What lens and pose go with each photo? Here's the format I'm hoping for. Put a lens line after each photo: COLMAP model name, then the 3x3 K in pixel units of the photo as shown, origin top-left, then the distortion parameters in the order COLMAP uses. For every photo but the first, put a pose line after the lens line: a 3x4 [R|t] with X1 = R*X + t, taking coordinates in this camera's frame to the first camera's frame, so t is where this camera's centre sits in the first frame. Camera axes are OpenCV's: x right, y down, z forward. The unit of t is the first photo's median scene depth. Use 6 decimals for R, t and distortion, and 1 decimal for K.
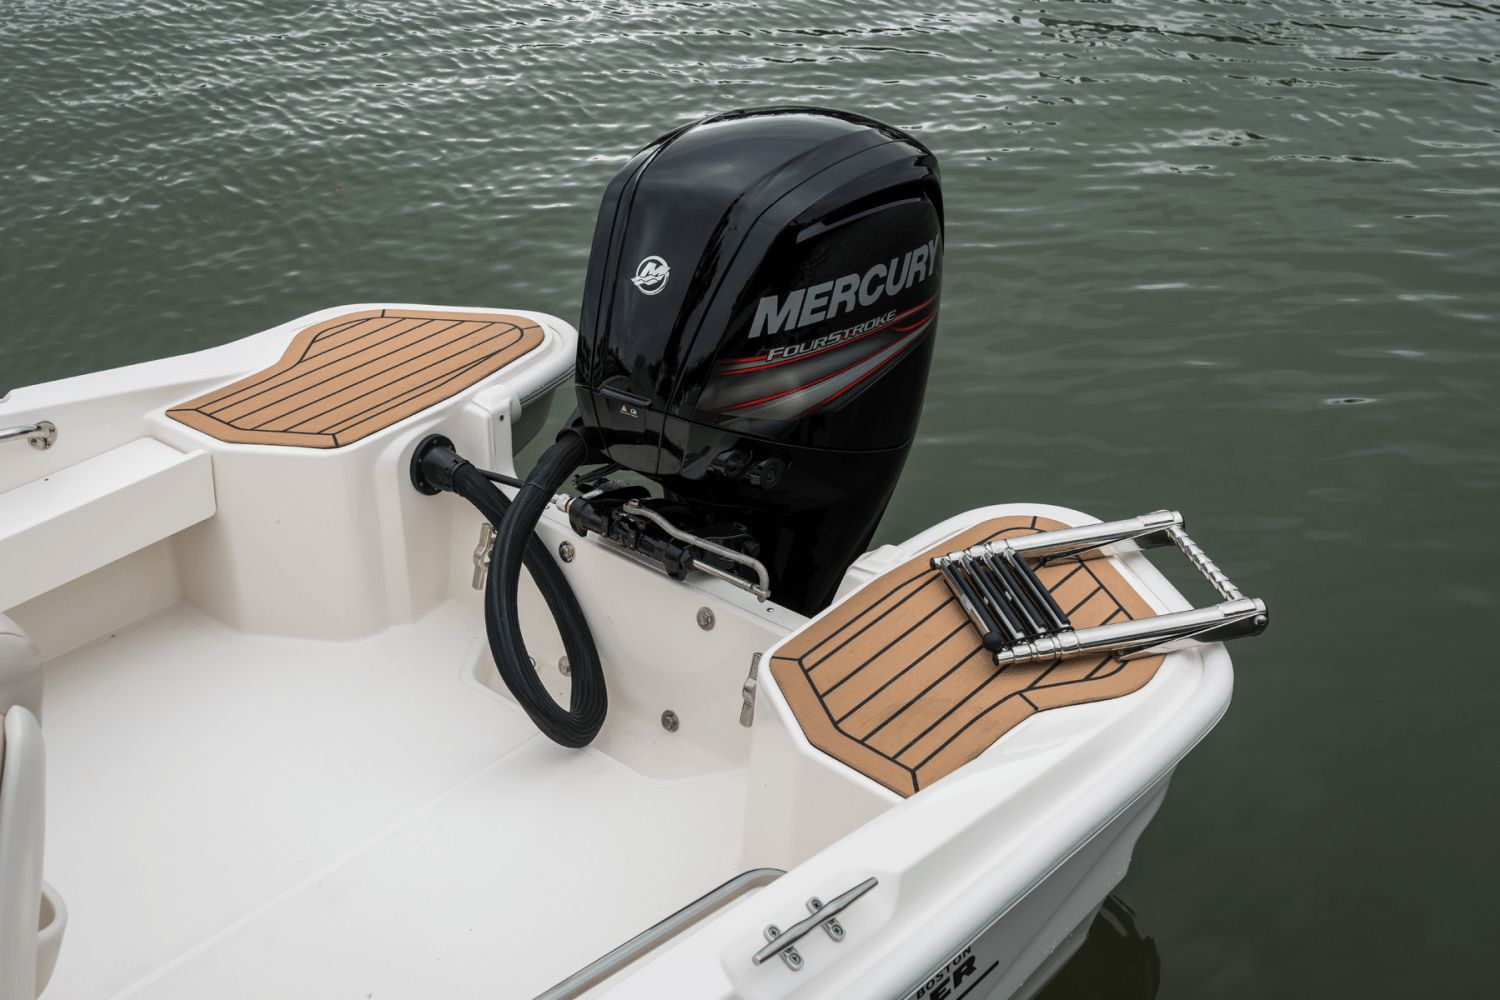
lens RADIAL K [[1750.2, 0, 750.0], [0, 1750.2, 500.0], [0, 0, 1]] dist [-0.003543, 0.001411]
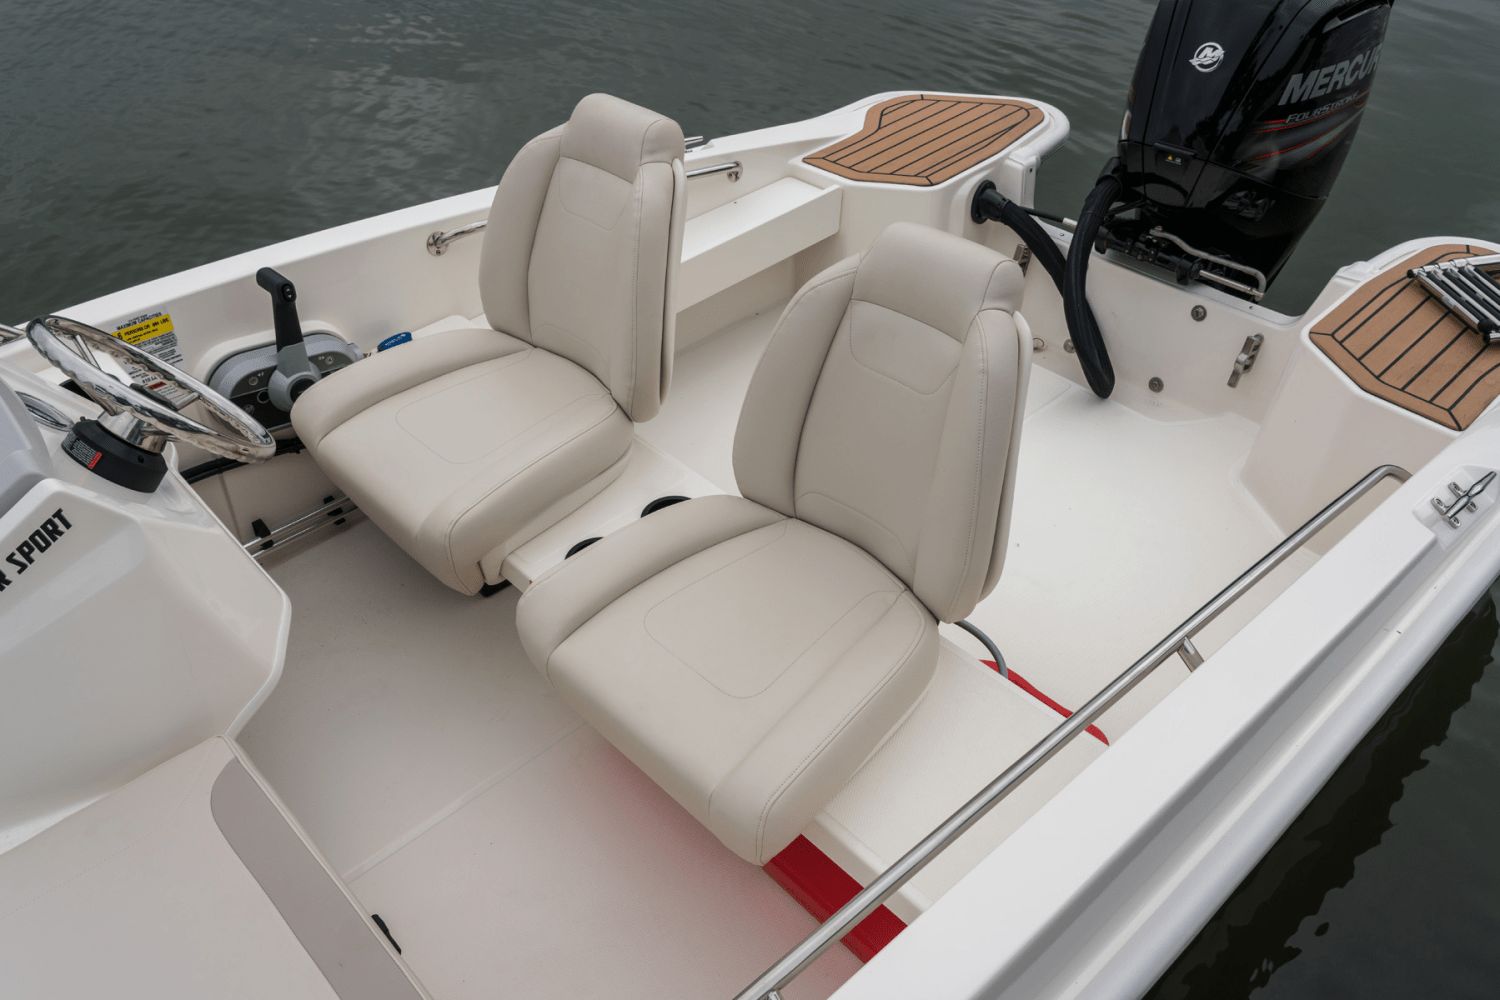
lens RADIAL K [[1174.4, 0, 750.0], [0, 1174.4, 500.0], [0, 0, 1]] dist [0.003063, 0.011368]
pose [[0.993973, 0.052426, -0.096279, -0.295296], [-0.033912, 0.982203, 0.184733, 0.053633], [0.104250, -0.180355, 0.978061, -0.010556]]
